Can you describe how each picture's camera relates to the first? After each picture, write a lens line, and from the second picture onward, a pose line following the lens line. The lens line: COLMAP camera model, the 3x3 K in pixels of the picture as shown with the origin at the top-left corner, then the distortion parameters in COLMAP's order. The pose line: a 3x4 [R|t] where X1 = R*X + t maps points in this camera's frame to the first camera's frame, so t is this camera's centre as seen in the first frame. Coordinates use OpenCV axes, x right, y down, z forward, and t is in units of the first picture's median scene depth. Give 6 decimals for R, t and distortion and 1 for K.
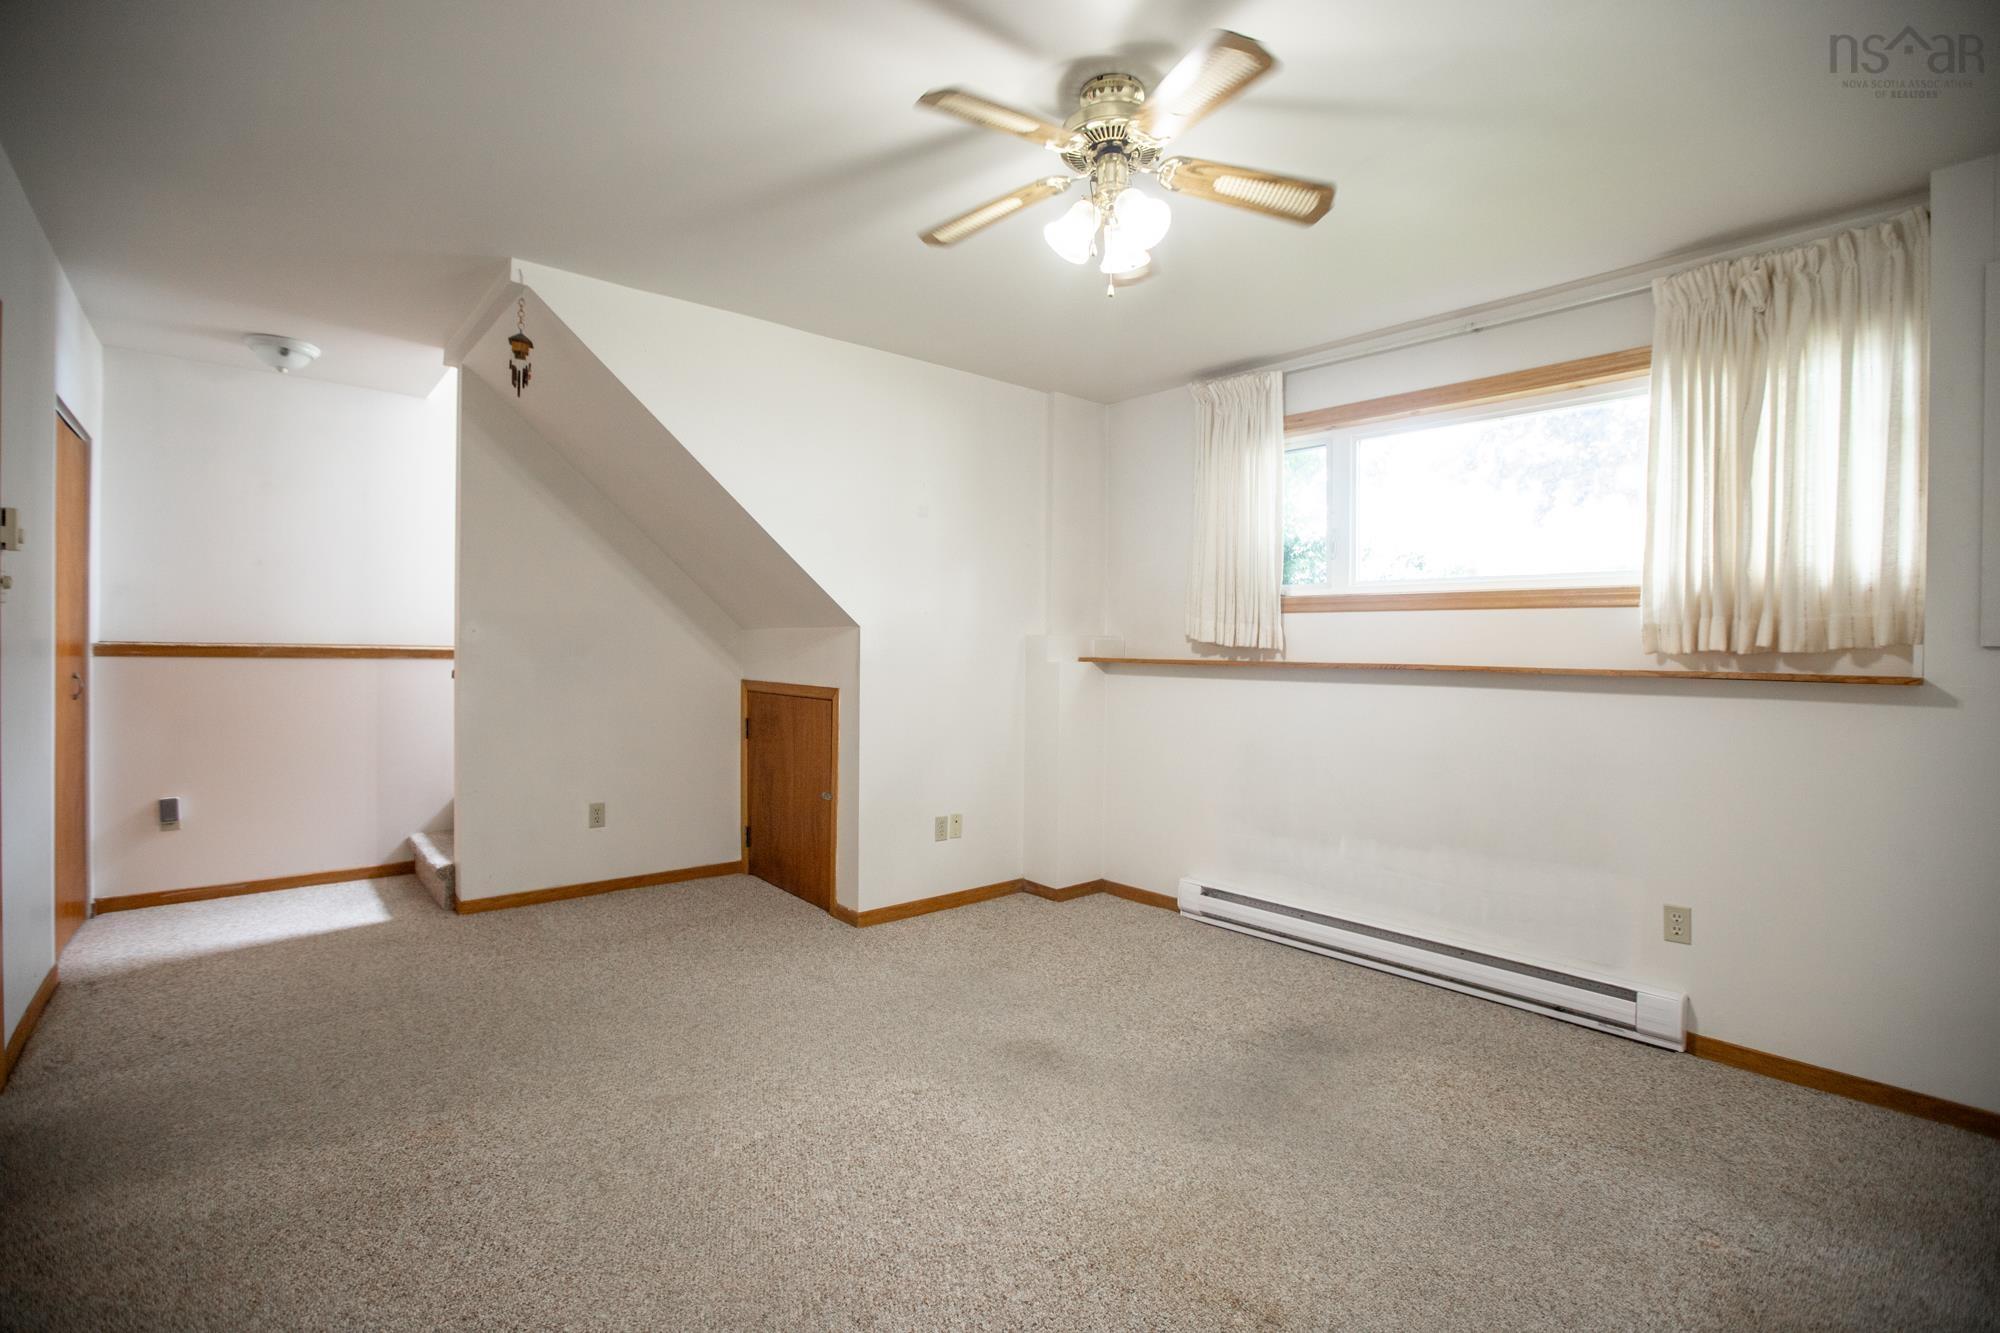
lens RADIAL K [[916.9, 0, 984.9], [0, 916.9, 670.0], [0, 0, 1]] dist [-0.054557, 0.022563]
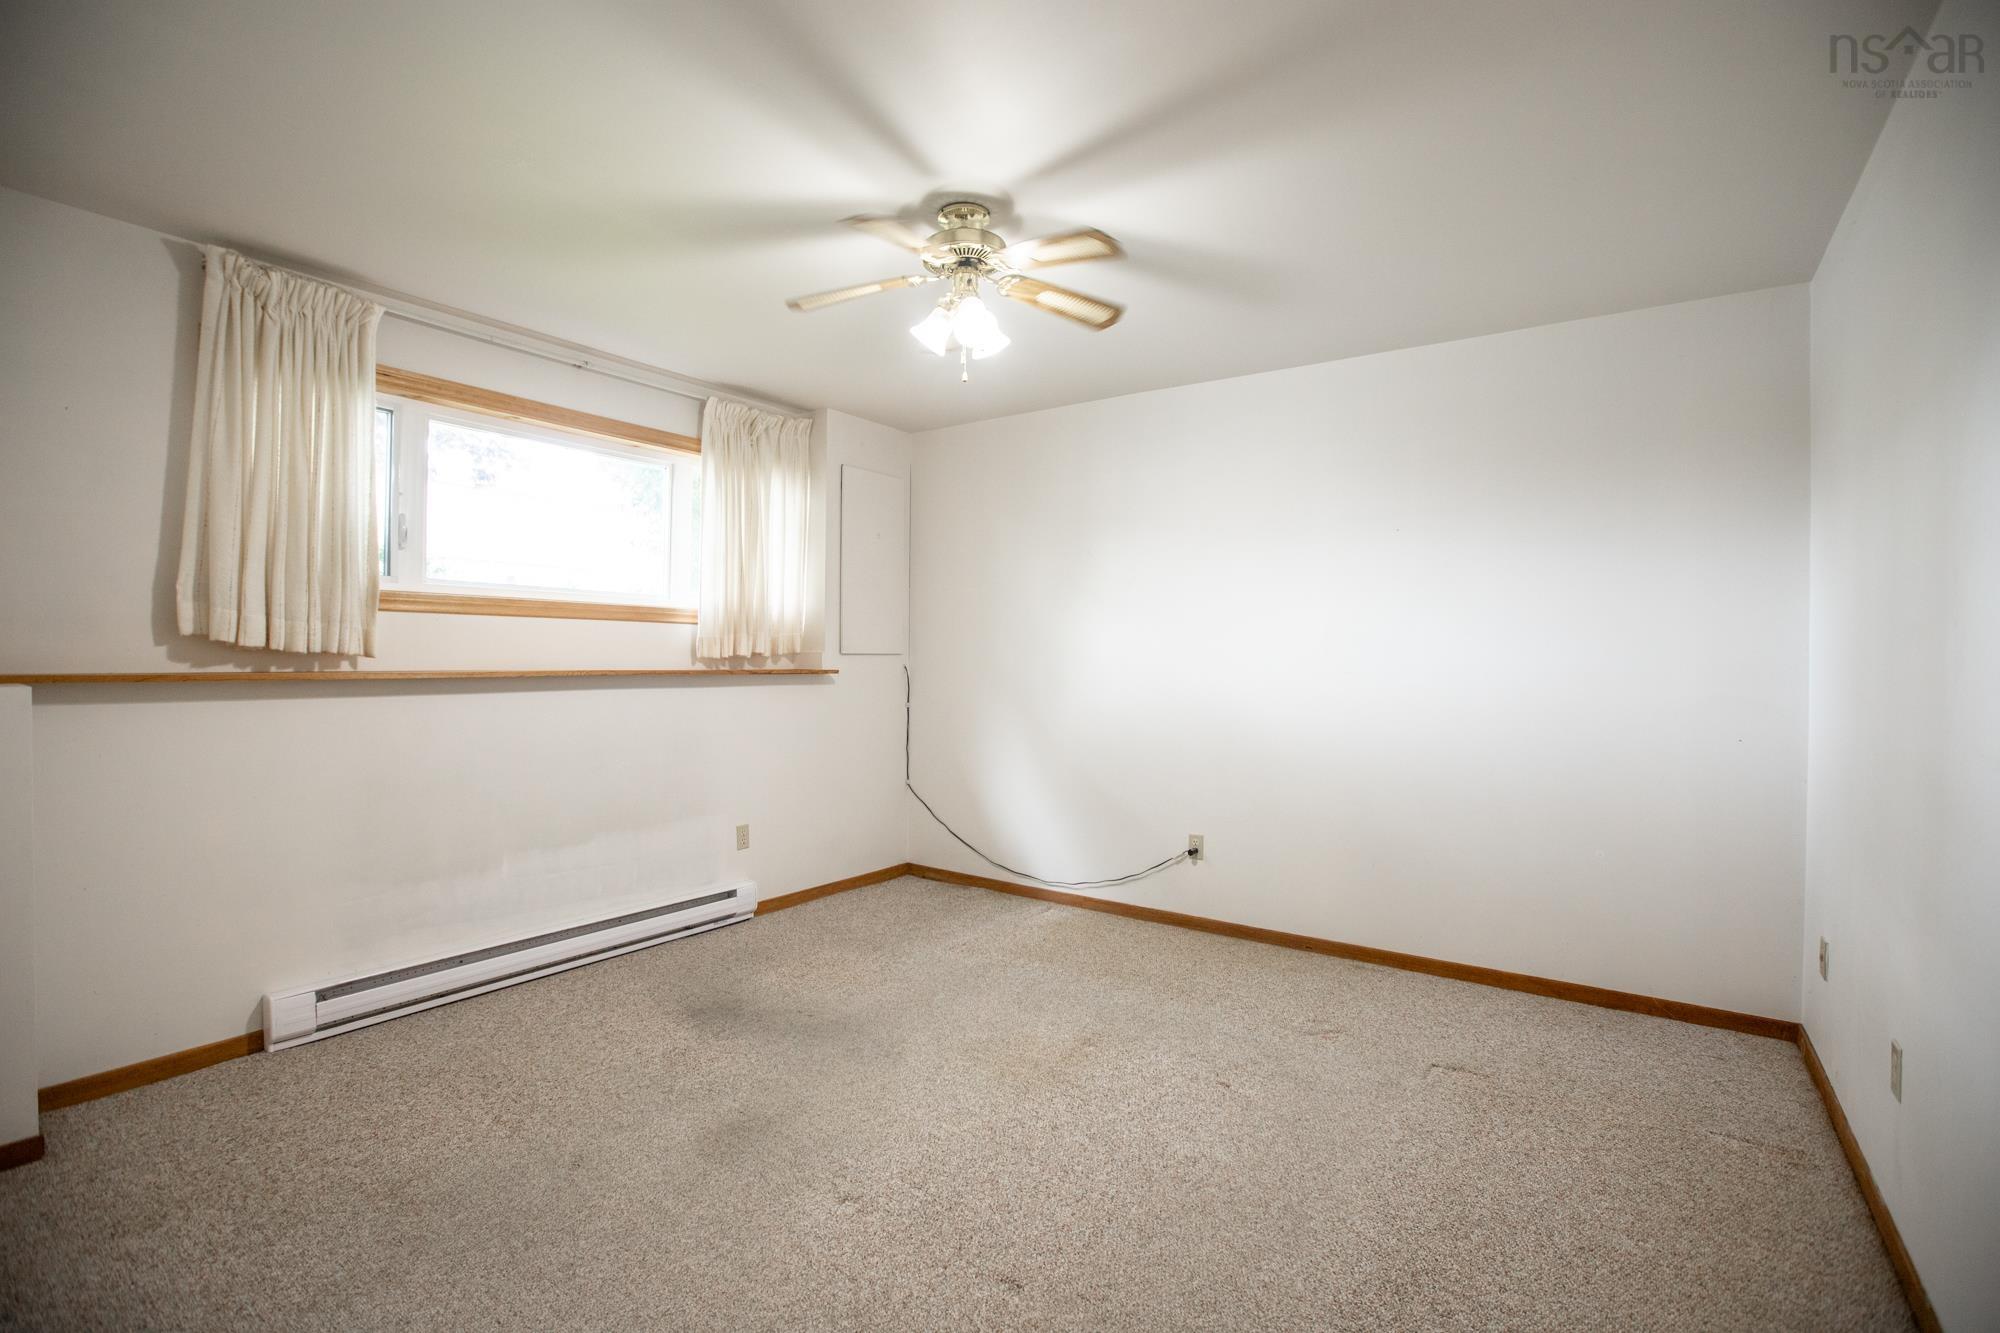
lens RADIAL K [[916.9, 0, 984.9], [0, 916.9, 670.0], [0, 0, 1]] dist [-0.054557, 0.022563]
pose [[-0.235463, -0.028630, 0.971462, -0.615460], [0.010538, 0.999432, 0.032008, -0.032735], [-0.971826, 0.017774, -0.235027, 0.724399]]
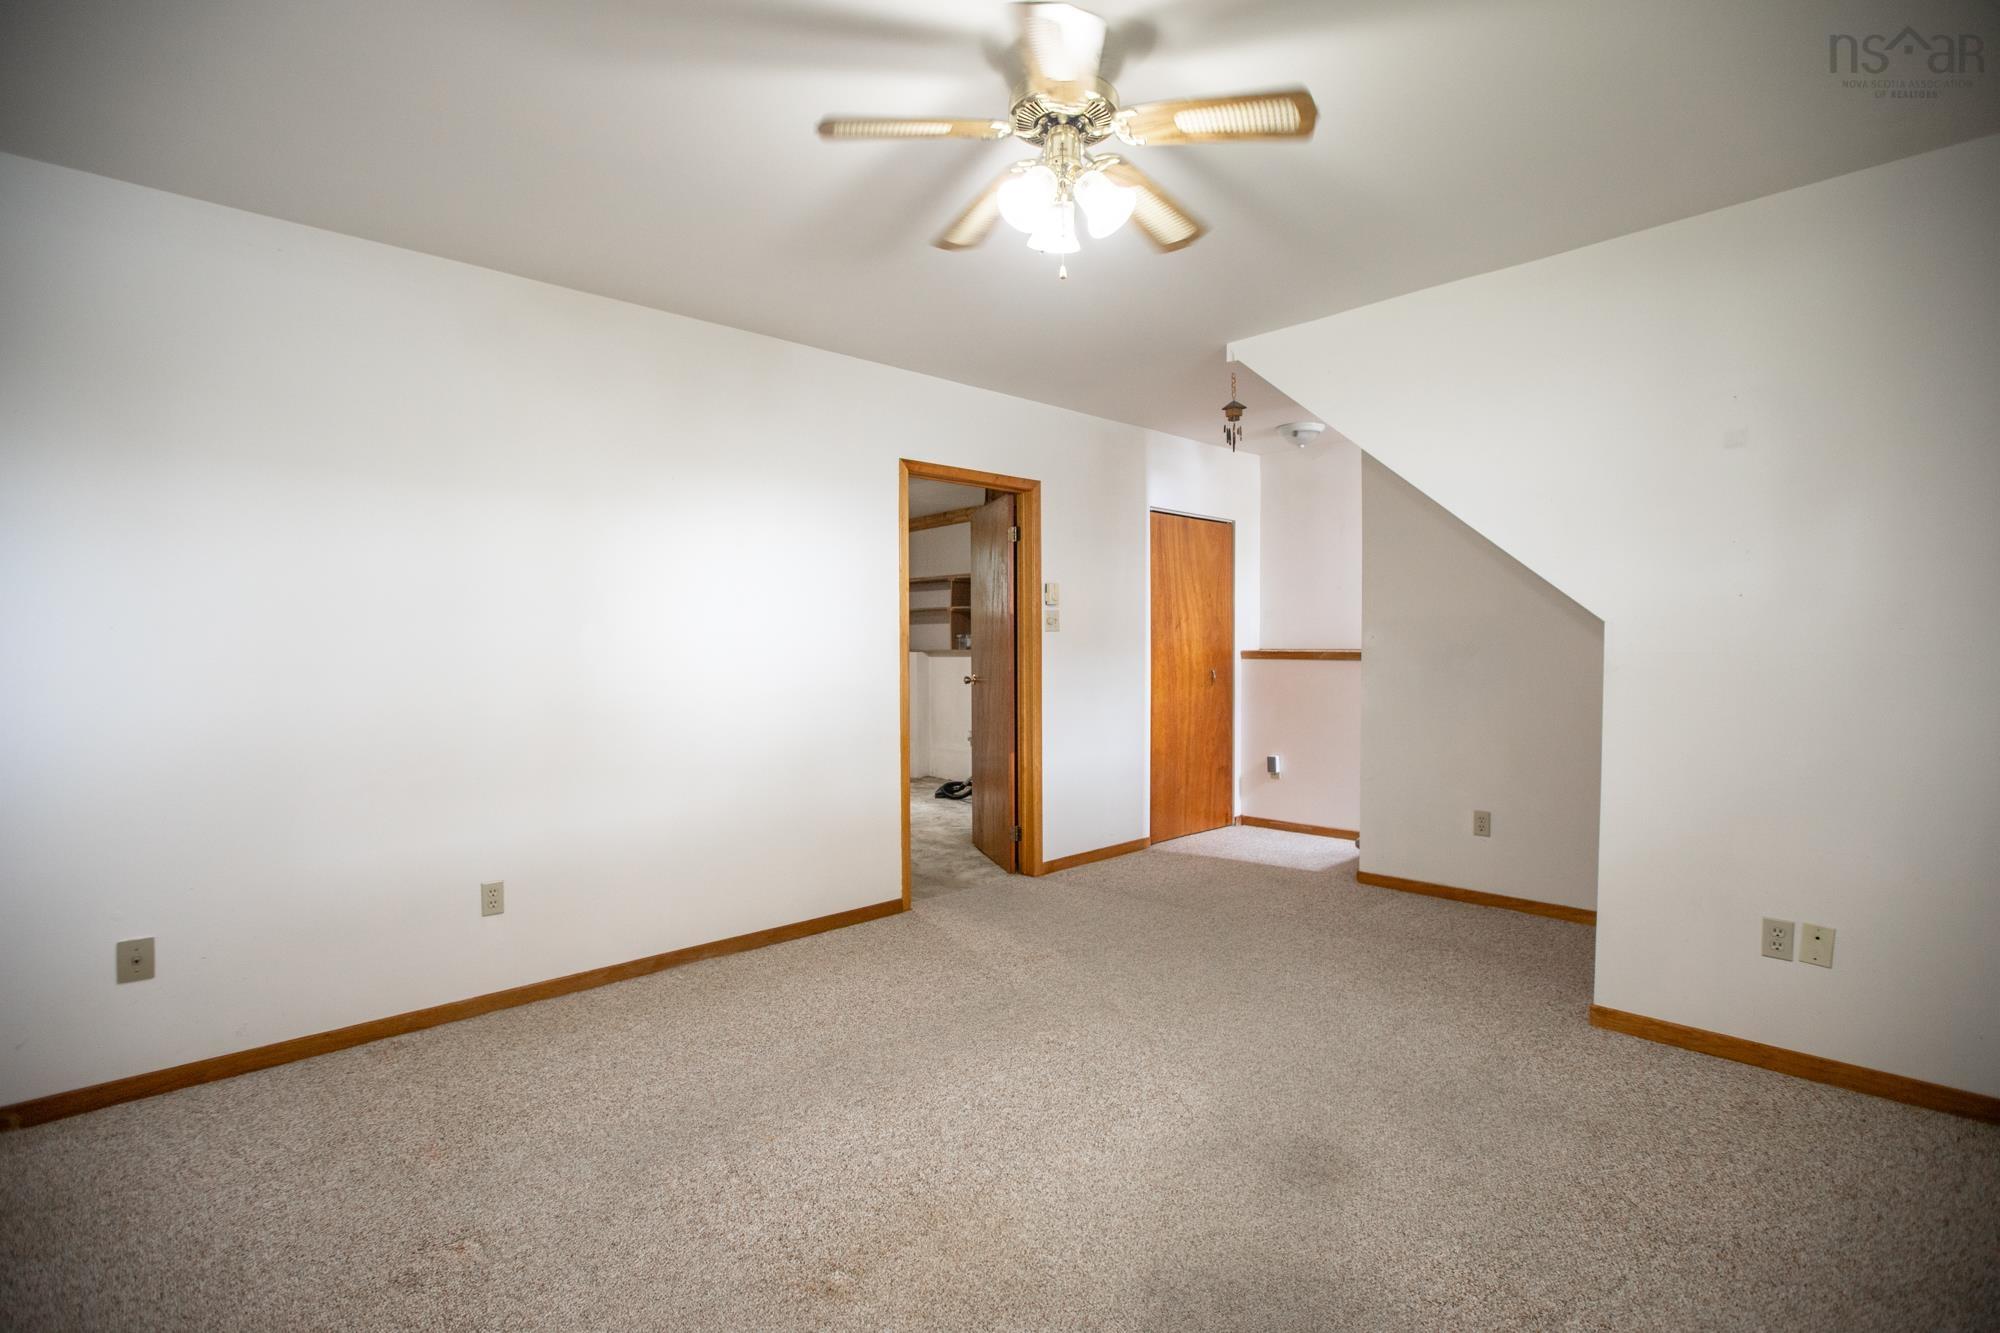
lens RADIAL K [[916.9, 0, 984.9], [0, 916.9, 670.0], [0, 0, 1]] dist [-0.054557, 0.022563]
pose [[0.048953, 0.013804, -0.998706, 0.613756], [-0.018077, 0.999753, 0.012933, -0.009027], [0.998637, 0.017421, 0.049191, 0.501812]]
